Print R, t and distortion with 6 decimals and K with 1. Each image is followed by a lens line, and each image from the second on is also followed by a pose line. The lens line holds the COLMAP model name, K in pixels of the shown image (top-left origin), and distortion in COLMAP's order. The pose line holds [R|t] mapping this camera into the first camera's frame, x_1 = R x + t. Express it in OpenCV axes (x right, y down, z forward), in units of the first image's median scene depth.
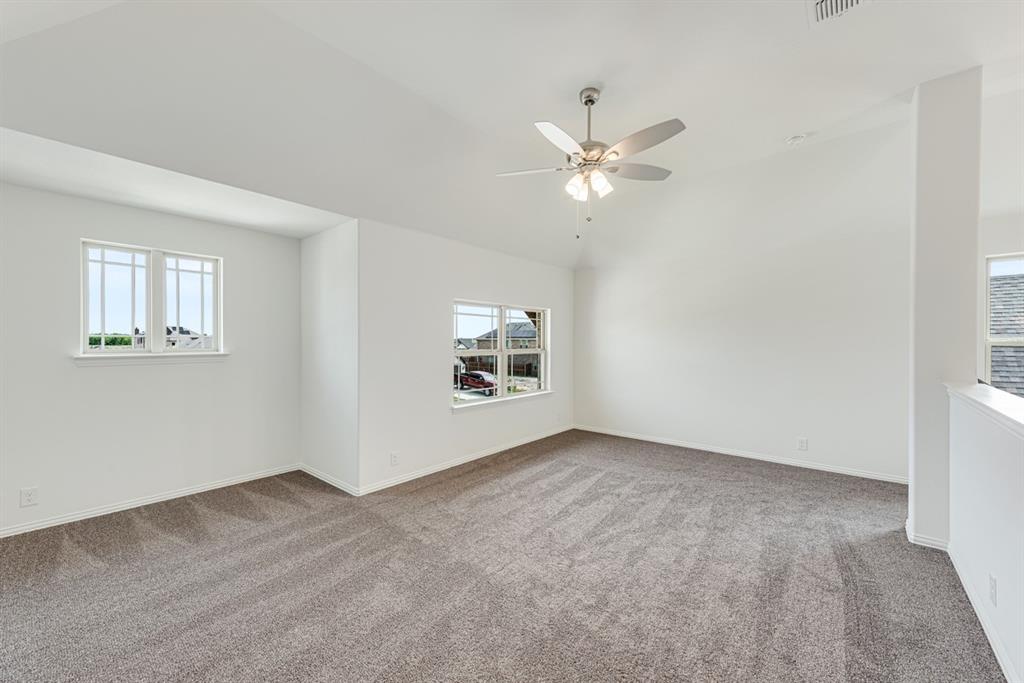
lens RADIAL K [[404.7, 0, 513.5], [0, 404.7, 343.8], [0, 0, 1]] dist [-0.003324, -0.000284]
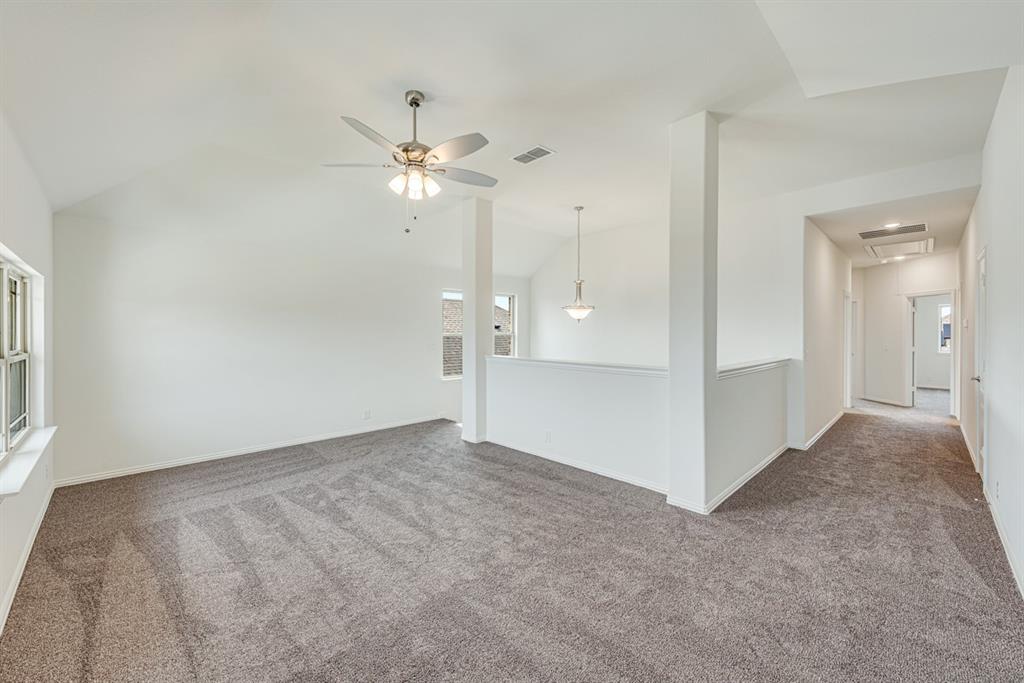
lens RADIAL K [[404.7, 0, 514.0], [0, 404.7, 337.7], [0, 0, 1]] dist [-0.003324, -0.000284]
pose [[0.080342, -0.015298, 0.996650, -0.686428], [0.014580, 0.999793, 0.014171, -0.007911], [-0.996661, 0.013392, 0.080548, 0.560531]]
